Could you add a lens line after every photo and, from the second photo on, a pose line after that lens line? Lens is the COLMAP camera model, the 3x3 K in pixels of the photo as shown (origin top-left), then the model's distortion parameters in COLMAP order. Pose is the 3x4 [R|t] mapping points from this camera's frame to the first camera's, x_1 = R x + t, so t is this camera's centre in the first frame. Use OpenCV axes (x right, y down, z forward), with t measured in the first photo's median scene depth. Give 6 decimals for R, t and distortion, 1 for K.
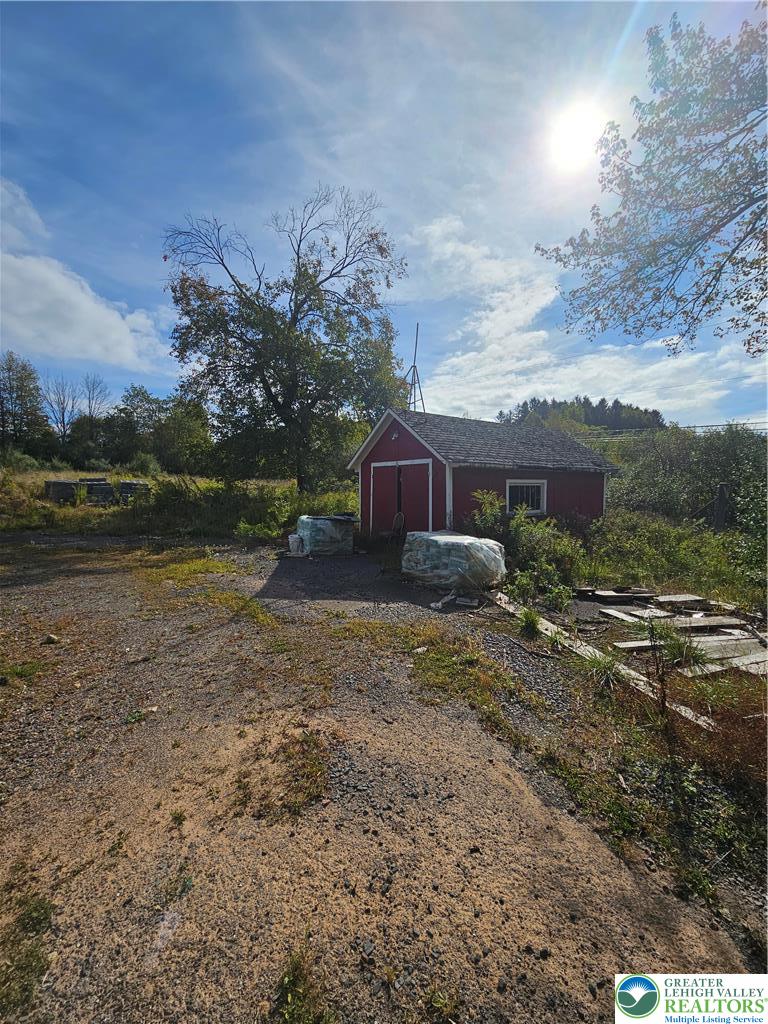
lens RADIAL K [[434.8, 0, 387.0], [0, 434.8, 509.9], [0, 0, 1]] dist [0.004608, 0.000967]
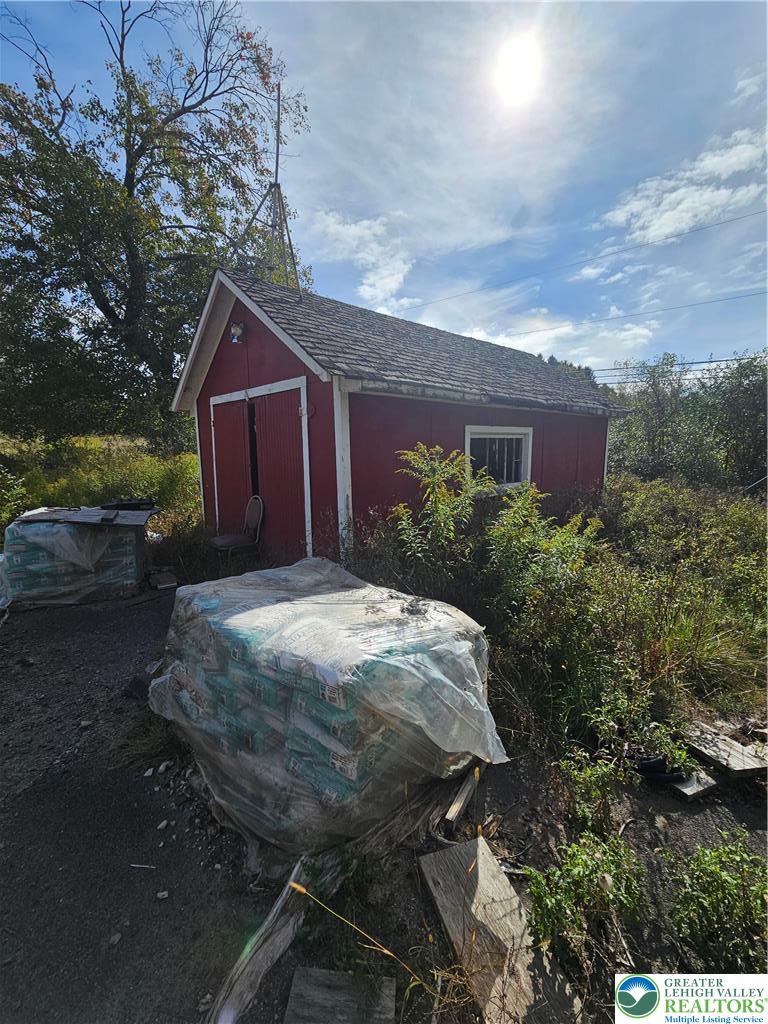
lens RADIAL K [[418.8, 0, 383.3], [0, 418.8, 510.5], [0, 0, 1]] dist [-0.004592, 0.000808]
pose [[0.992188, -0.029289, 0.121265, 0.116660], [0.017050, 0.994765, 0.100758, -0.022643], [-0.123581, -0.097903, 0.987493, 0.516974]]
